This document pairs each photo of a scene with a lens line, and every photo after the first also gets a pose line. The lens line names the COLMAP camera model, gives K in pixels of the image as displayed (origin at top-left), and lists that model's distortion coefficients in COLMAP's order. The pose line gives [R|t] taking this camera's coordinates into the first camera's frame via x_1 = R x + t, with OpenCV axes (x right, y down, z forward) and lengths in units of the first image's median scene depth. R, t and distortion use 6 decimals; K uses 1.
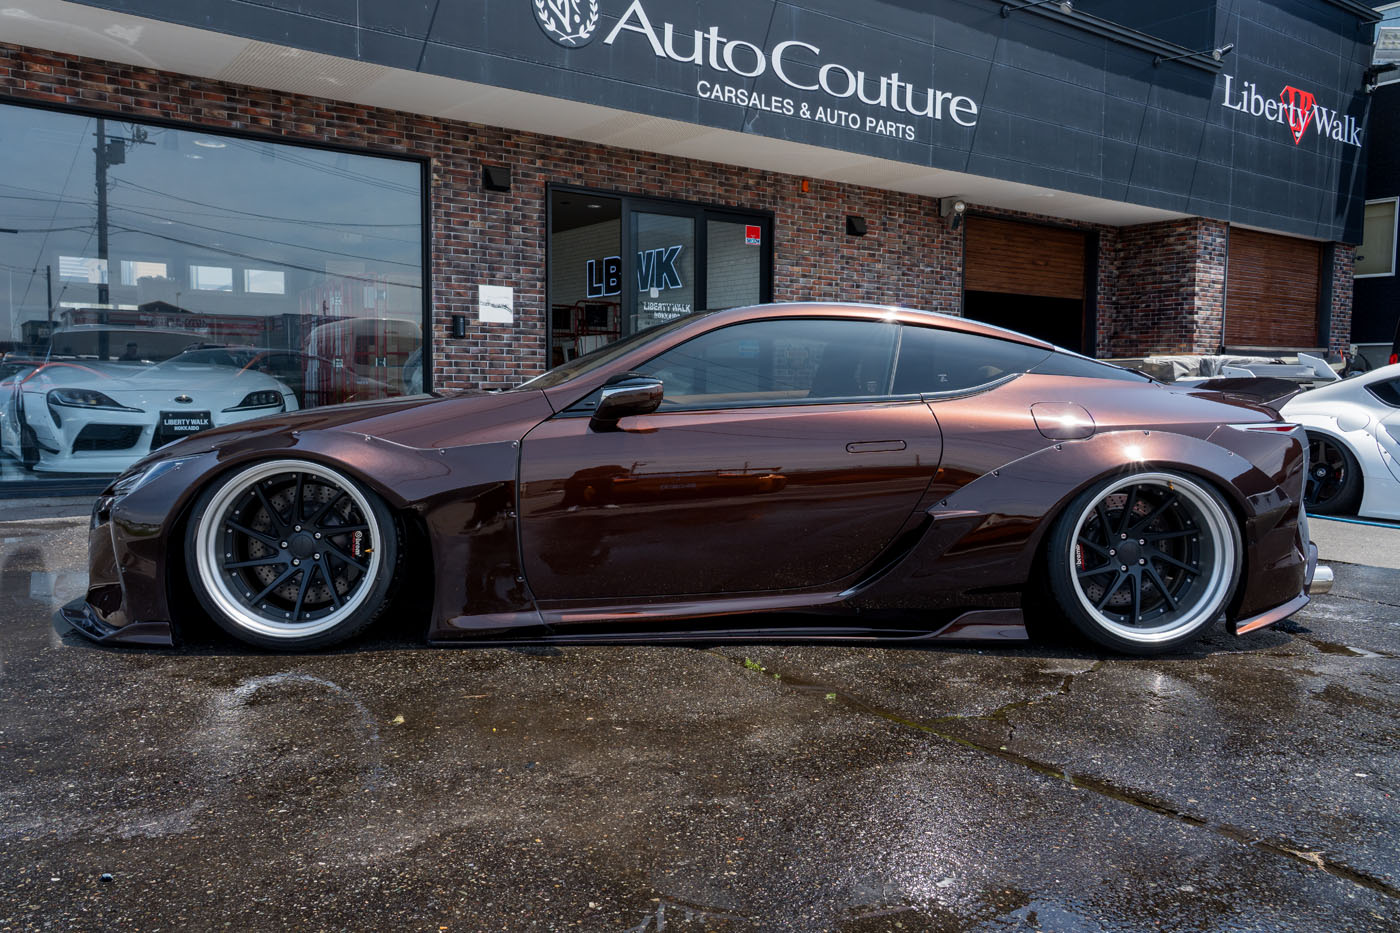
lens RADIAL K [[1067.2, 0, 700.0], [0, 1067.2, 466.5], [0, 0, 1]] dist [0.014055, -0.005593]
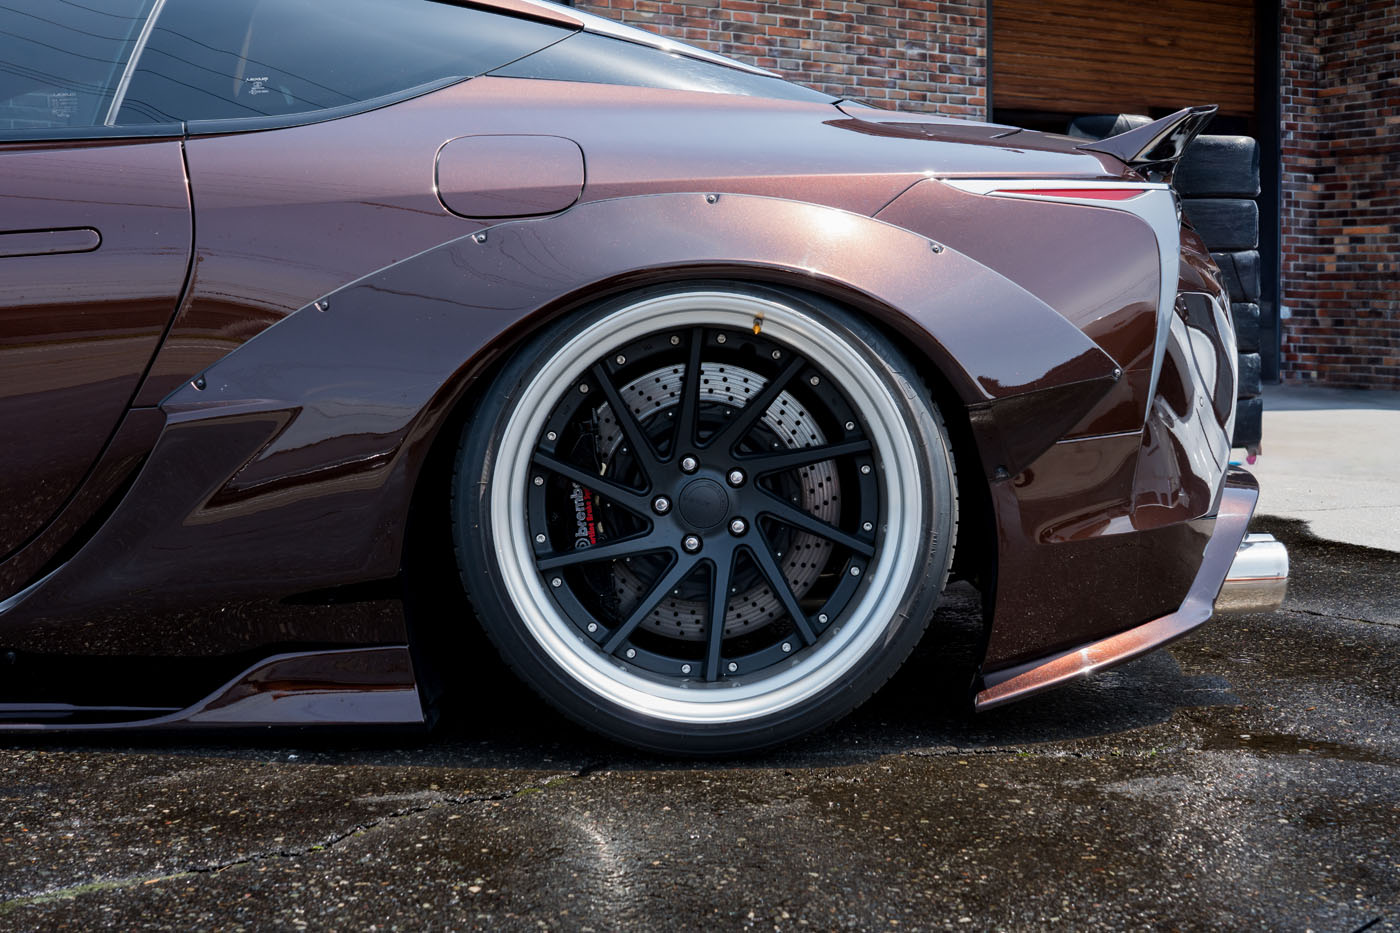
lens RADIAL K [[1911.8, 0, 701.4], [0, 1911.8, 448.8], [0, 0, 1]] dist [0.044035, 0.044926]
pose [[0.999518, -0.021309, -0.022575, 0.173170], [0.020800, 0.999529, -0.022563, 0.031423], [0.023045, 0.022082, 0.999491, 0.117776]]
